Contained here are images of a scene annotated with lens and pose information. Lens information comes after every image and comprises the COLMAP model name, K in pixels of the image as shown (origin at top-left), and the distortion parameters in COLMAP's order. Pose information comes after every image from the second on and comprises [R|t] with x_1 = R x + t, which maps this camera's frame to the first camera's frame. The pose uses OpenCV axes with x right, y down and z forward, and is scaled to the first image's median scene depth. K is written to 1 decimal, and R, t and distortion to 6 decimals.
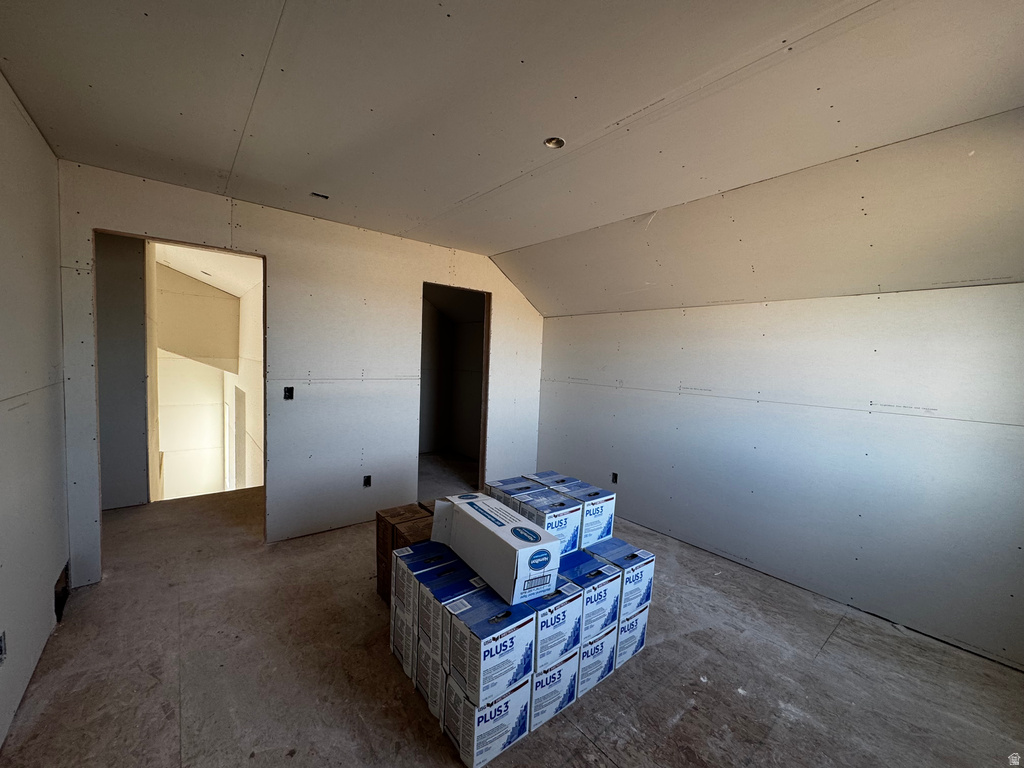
lens RADIAL K [[407.5, 0, 512.3], [0, 407.5, 381.5], [0, 0, 1]] dist [-0.003303, -0.000133]
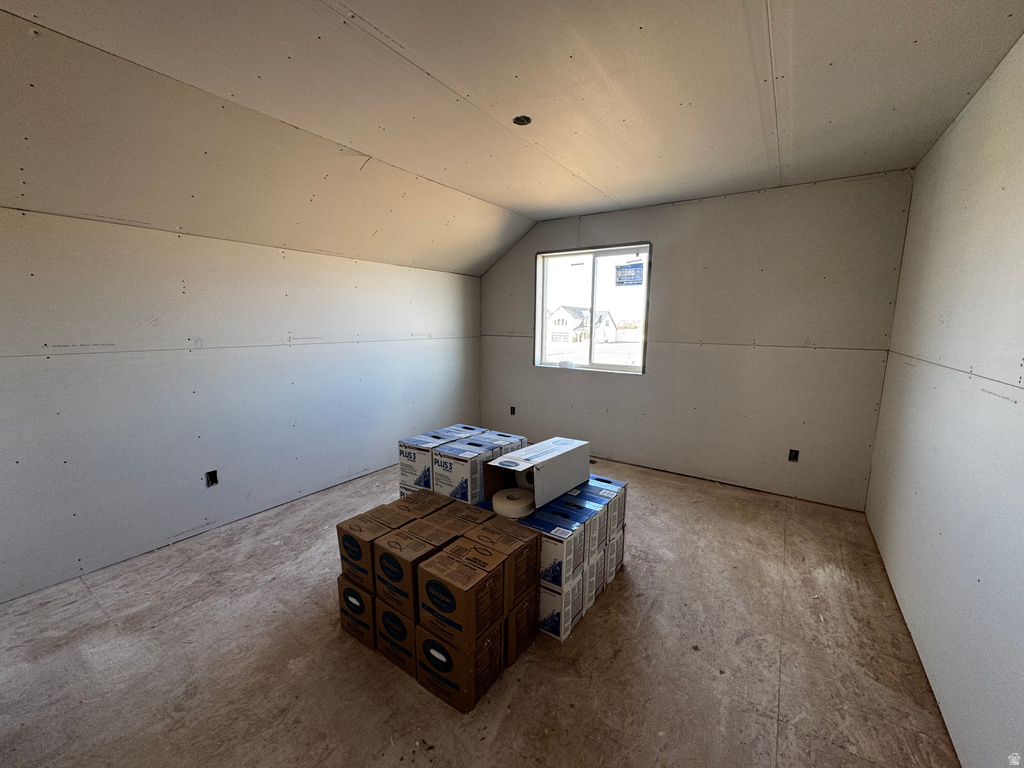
lens RADIAL K [[407.5, 0, 512.3], [0, 407.5, 381.5], [0, 0, 1]] dist [-0.003303, -0.000133]
pose [[-0.278218, -0.183311, 0.942864, -0.942565], [0.035706, 0.978968, 0.200867, -0.088800], [-0.959854, 0.089551, -0.265821, 1.204001]]
